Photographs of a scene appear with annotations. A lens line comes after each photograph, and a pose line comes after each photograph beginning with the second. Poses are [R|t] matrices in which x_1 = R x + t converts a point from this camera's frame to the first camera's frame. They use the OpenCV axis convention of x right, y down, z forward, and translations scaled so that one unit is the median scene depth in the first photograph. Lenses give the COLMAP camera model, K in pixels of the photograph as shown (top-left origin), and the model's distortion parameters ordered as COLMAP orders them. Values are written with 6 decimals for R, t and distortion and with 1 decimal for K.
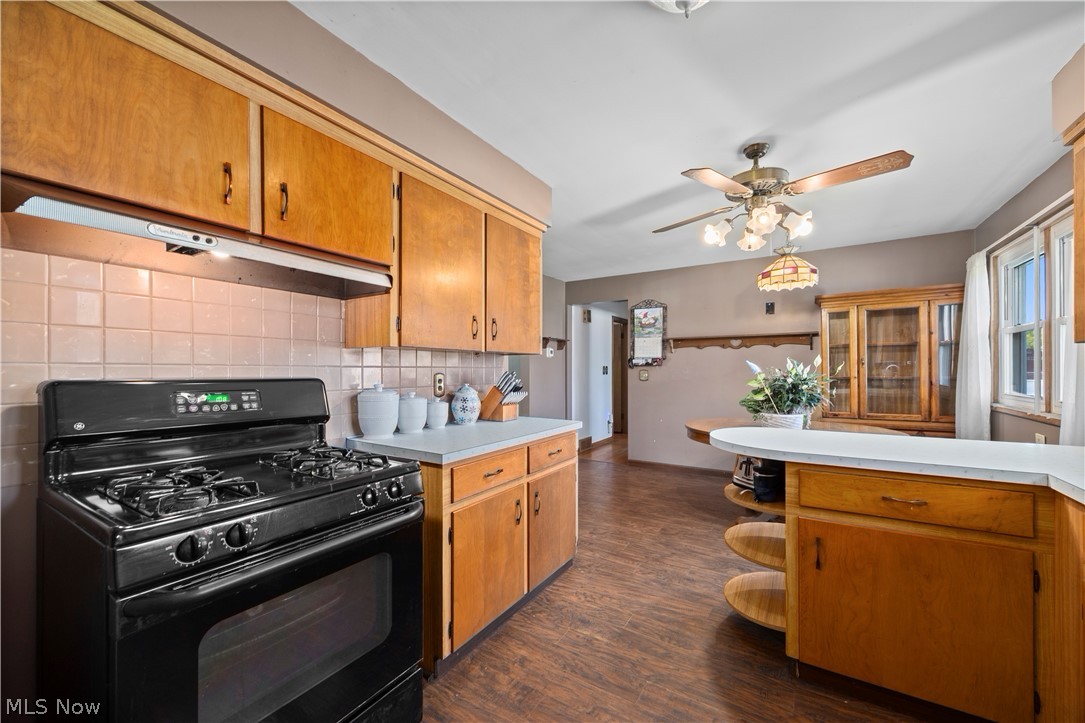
lens RADIAL K [[427.9, 0, 527.3], [0, 427.9, 367.1], [0, 0, 1]] dist [0.009198, -0.000181]
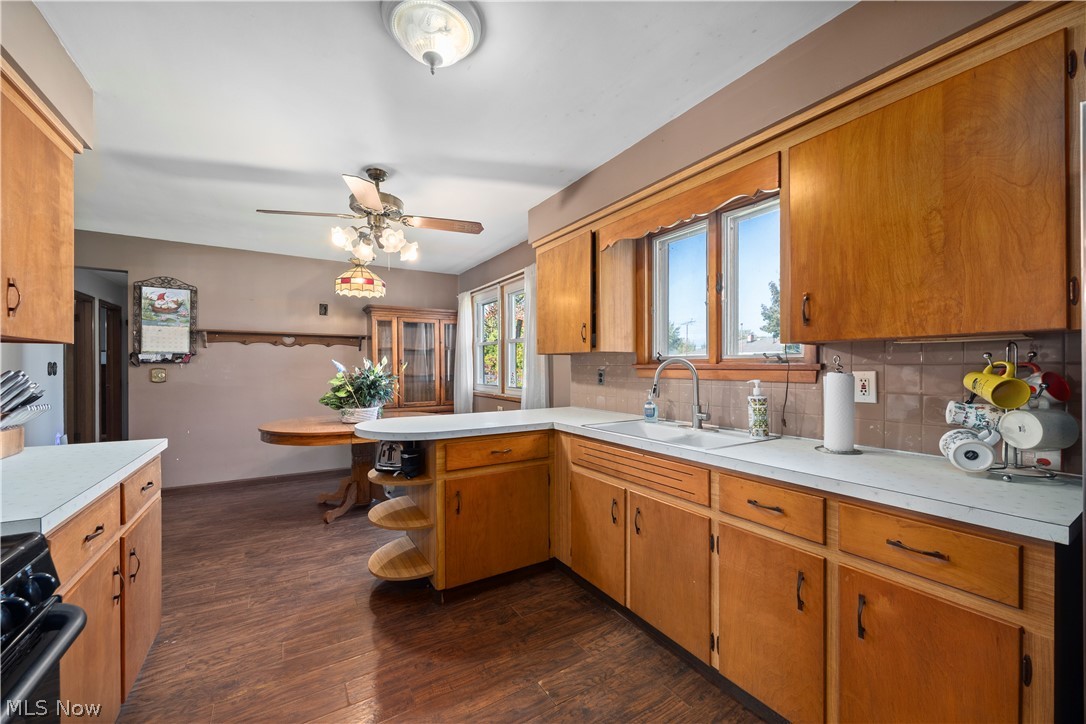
lens RADIAL K [[440.5, 0, 545.0], [0, 440.5, 360.6], [0, 0, 1]] dist [0.010440, -0.000282]
pose [[0.425095, 0.016914, 0.904991, -0.259106], [-0.006802, 0.999857, -0.015492, 0.000833], [-0.905123, 0.000429, 0.425149, 0.082910]]
